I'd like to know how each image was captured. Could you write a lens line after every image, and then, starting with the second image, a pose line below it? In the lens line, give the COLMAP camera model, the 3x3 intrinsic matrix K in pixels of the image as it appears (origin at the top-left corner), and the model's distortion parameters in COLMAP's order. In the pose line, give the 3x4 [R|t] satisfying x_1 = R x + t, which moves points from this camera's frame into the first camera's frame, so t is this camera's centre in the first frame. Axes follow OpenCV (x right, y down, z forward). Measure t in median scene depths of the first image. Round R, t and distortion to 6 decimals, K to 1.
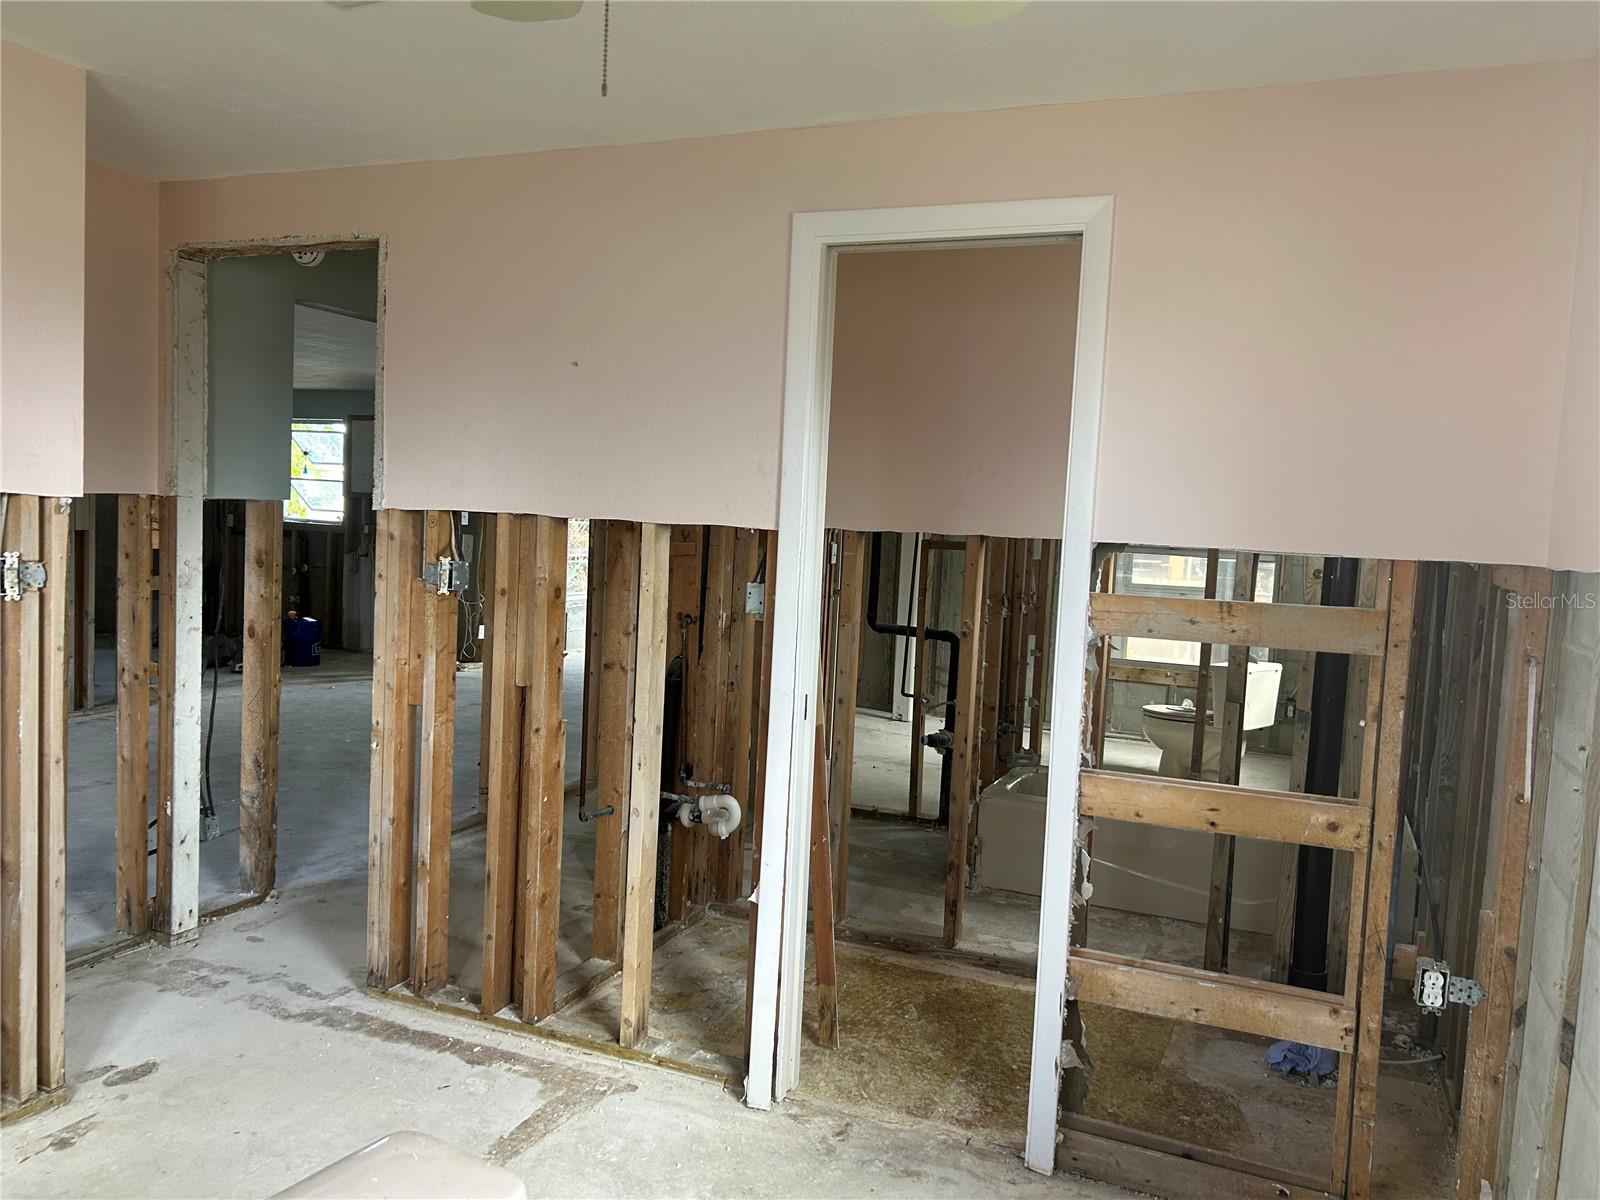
lens RADIAL K [[1204.5, 0, 794.1], [0, 1204.5, 604.4], [0, 0, 1]] dist [0.051252, -0.062421]
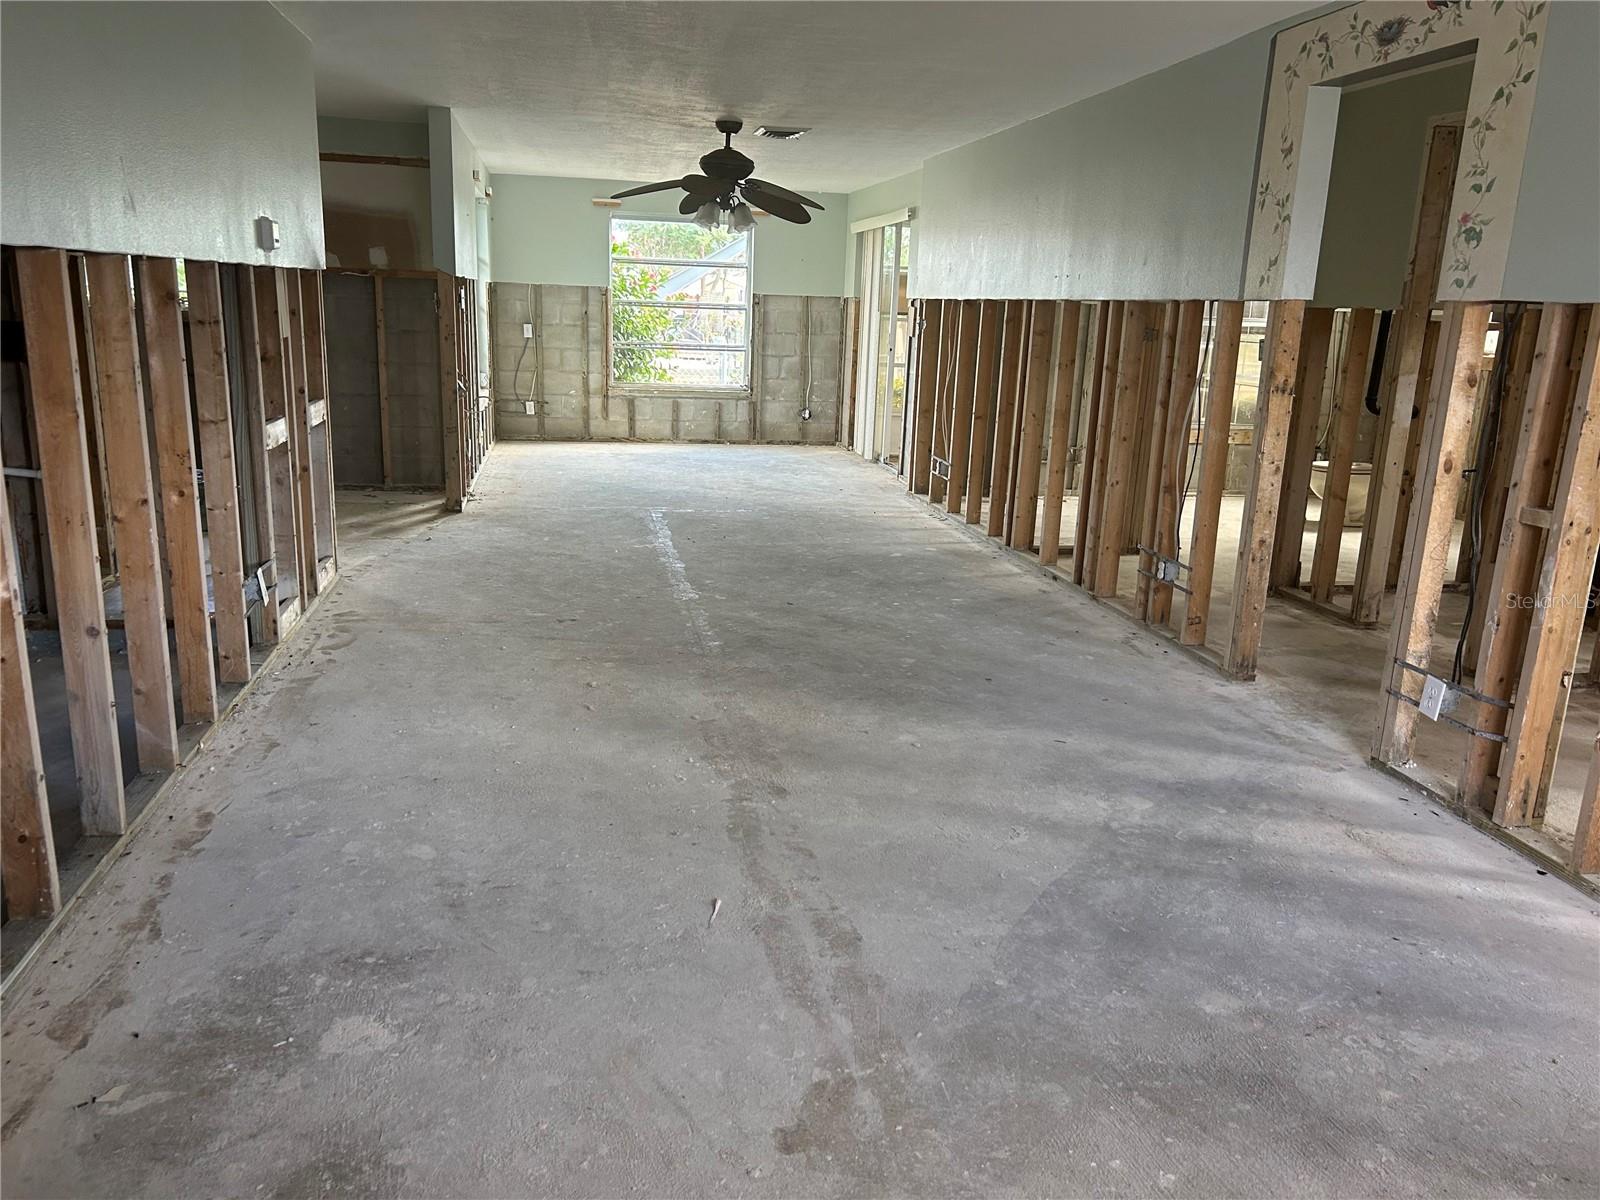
lens RADIAL K [[1204.5, 0, 806.0], [0, 1204.5, 606.4], [0, 0, 1]] dist [0.051252, -0.062421]
pose [[0.835588, -0.154595, 0.527156, -1.275462], [0.049382, 0.976840, 0.208196, -0.079262], [-0.547133, -0.147935, 0.823869, 0.536337]]
